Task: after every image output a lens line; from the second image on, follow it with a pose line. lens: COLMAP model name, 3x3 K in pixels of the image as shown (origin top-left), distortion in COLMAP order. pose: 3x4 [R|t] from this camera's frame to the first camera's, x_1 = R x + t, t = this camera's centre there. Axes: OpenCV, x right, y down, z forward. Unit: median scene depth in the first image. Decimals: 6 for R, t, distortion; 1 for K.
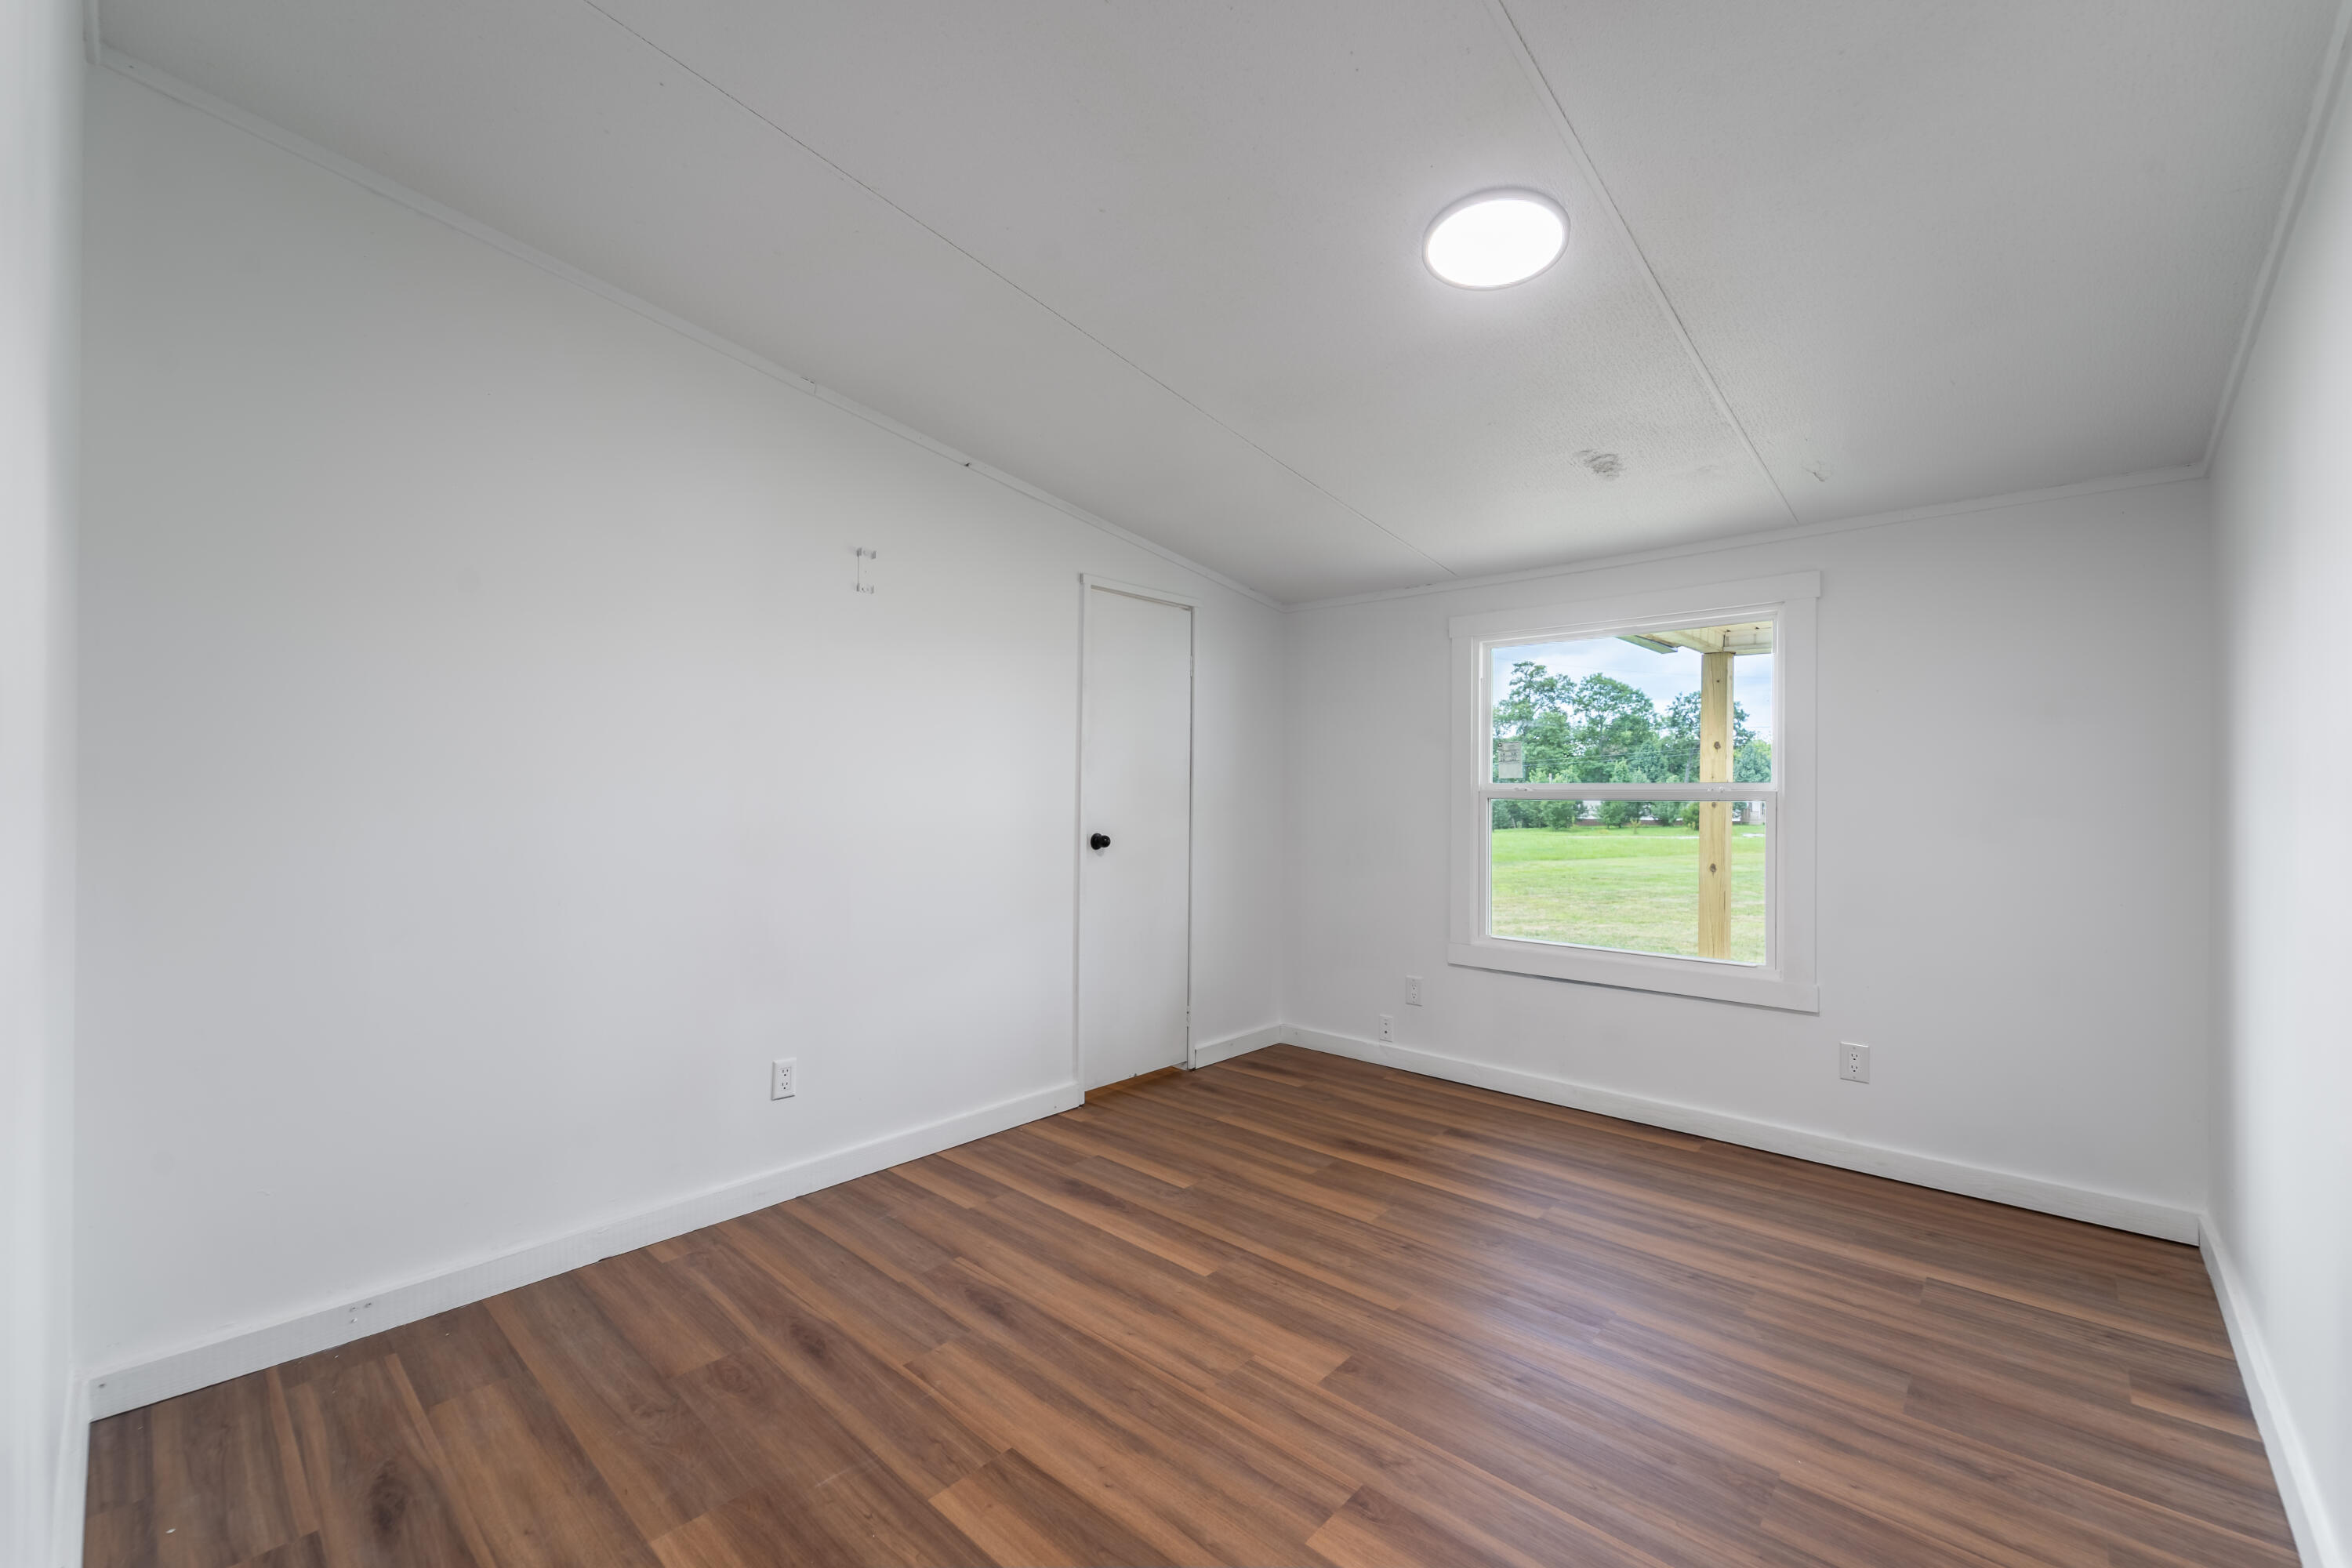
lens RADIAL K [[946.0, 0, 1176.0], [0, 946.0, 784.0], [0, 0, 1]] dist [-0.000185, -0.000051]
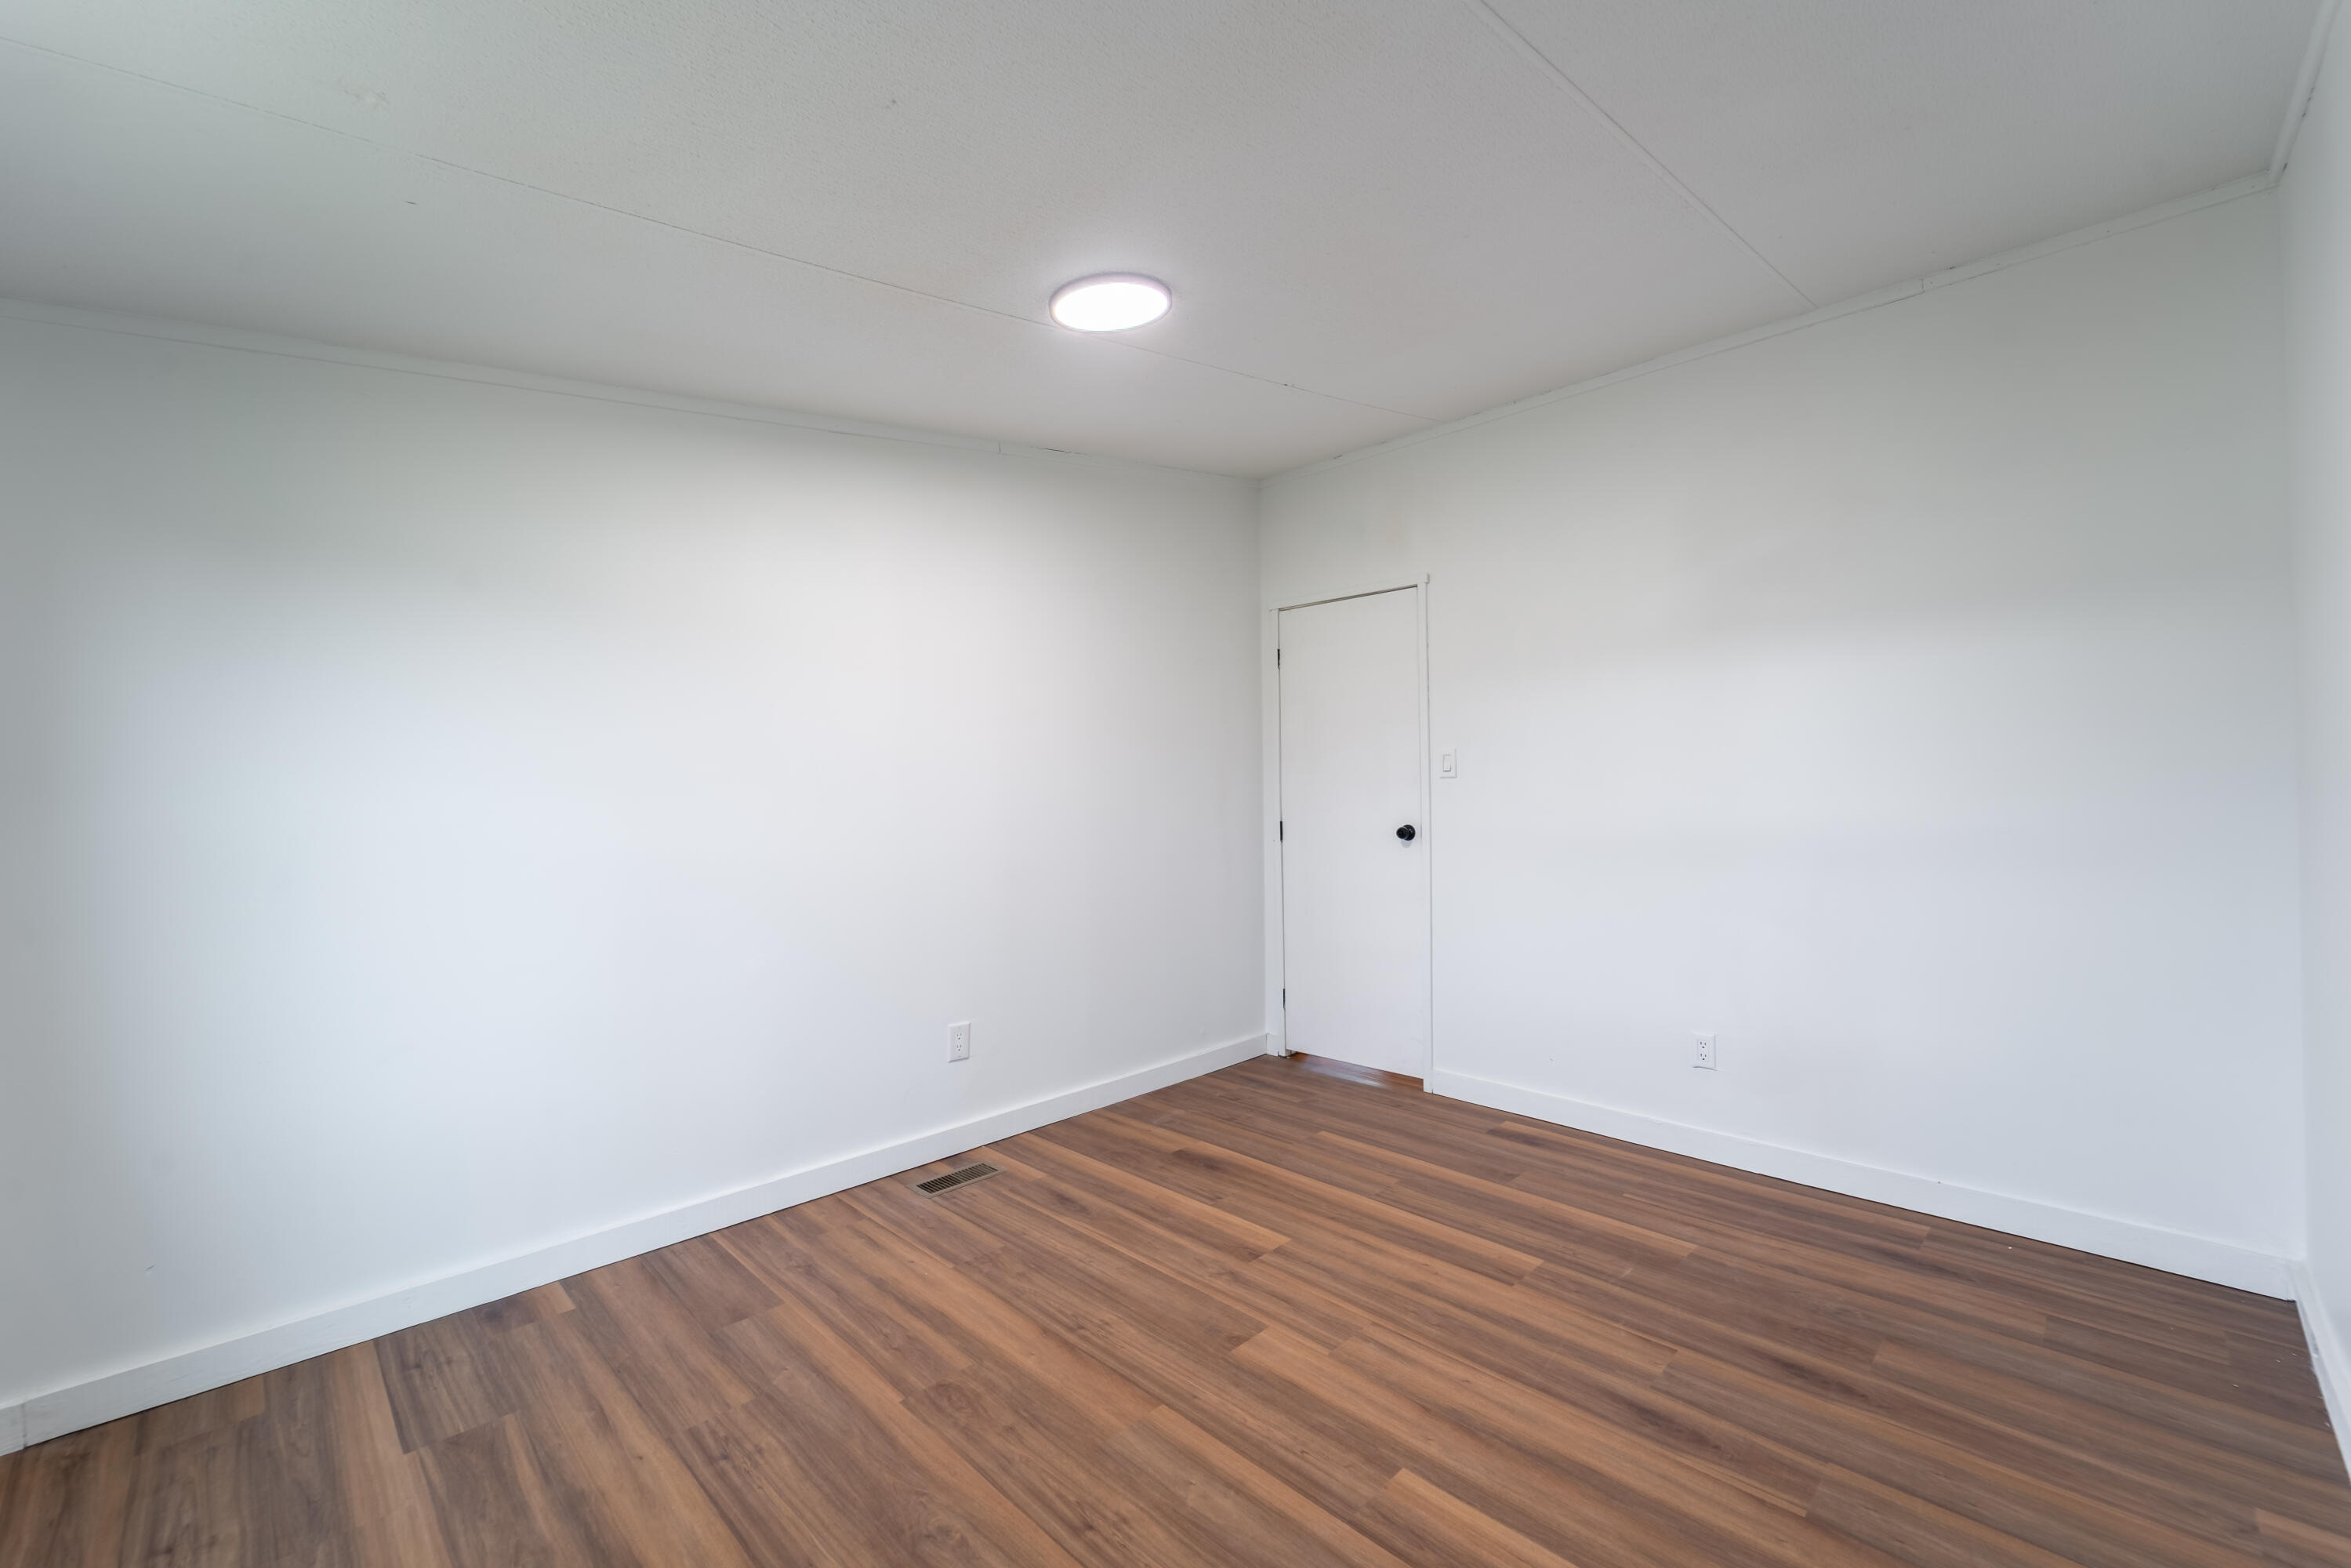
lens RADIAL K [[950.6, 0, 1181.4], [0, 950.6, 787.7], [0, 0, 1]] dist [-0.000250, -0.000708]
pose [[-0.999038, 0.005336, 0.043516, 0.192524], [0.004906, 0.999938, -0.009971, 0.021537], [-0.043567, -0.009747, -0.999003, 2.036484]]
